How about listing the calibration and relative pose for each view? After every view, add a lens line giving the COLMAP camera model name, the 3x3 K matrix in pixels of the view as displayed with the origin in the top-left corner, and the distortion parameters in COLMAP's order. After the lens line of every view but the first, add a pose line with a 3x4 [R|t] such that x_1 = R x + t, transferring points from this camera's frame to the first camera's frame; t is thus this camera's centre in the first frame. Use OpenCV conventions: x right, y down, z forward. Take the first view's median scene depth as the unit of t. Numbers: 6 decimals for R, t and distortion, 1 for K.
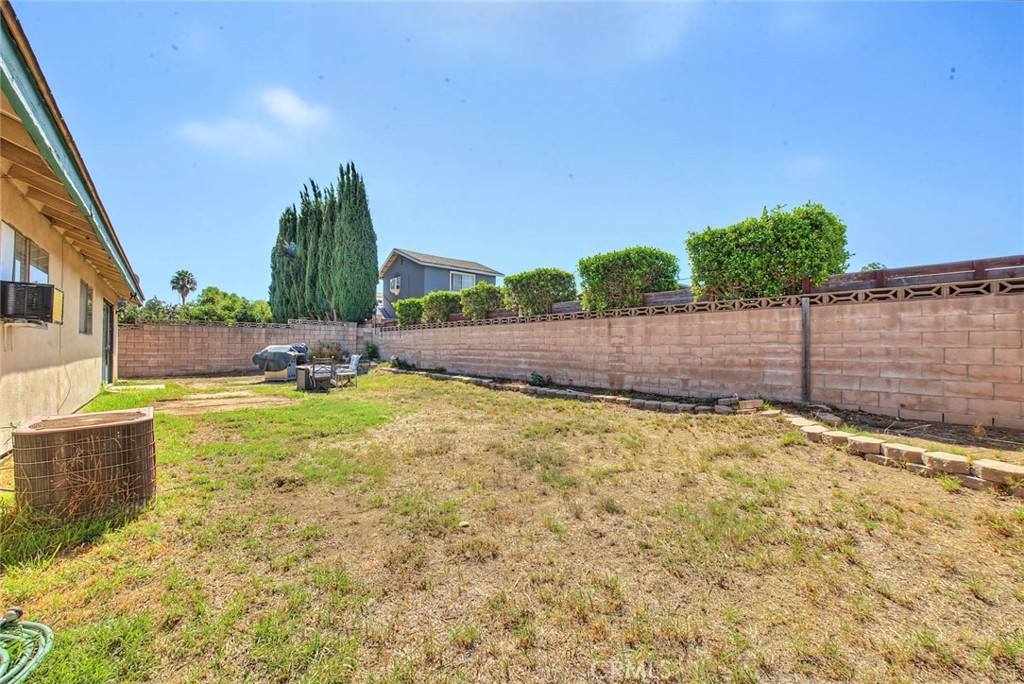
lens RADIAL K [[417.7, 0, 508.1], [0, 417.7, 341.8], [0, 0, 1]] dist [-0.003952, -0.000752]
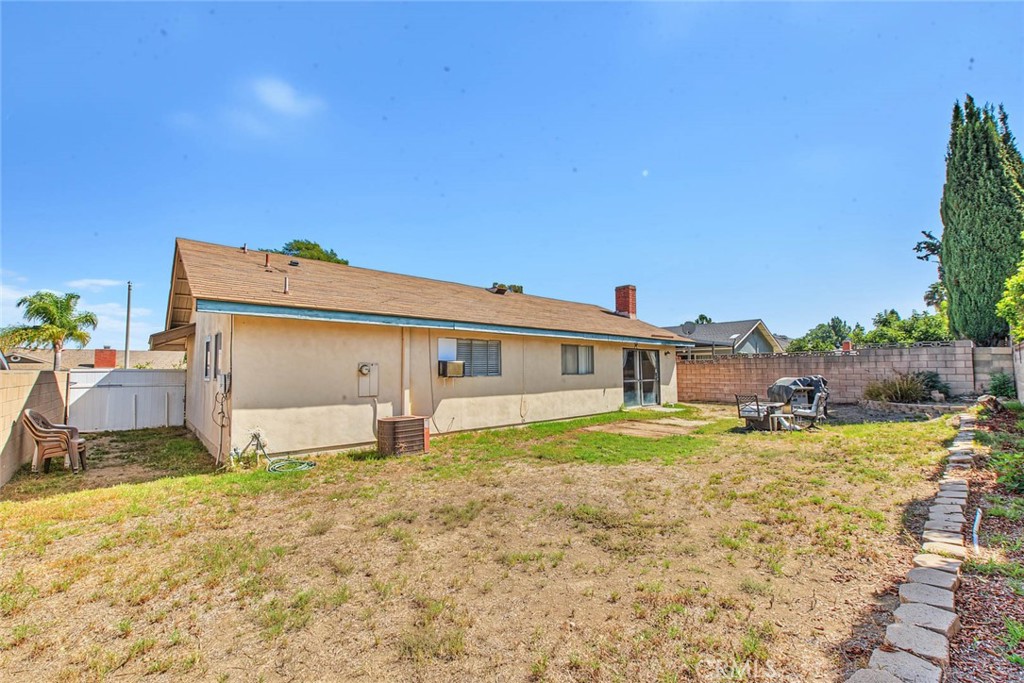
lens RADIAL K [[417.7, 0, 507.5], [0, 417.7, 343.2], [0, 0, 1]] dist [-0.003952, -0.000752]
pose [[-0.000101, -0.069666, -0.997570, 0.325762], [0.023265, 0.997300, -0.069649, -0.015626], [0.999729, -0.023215, 0.001521, 0.334357]]
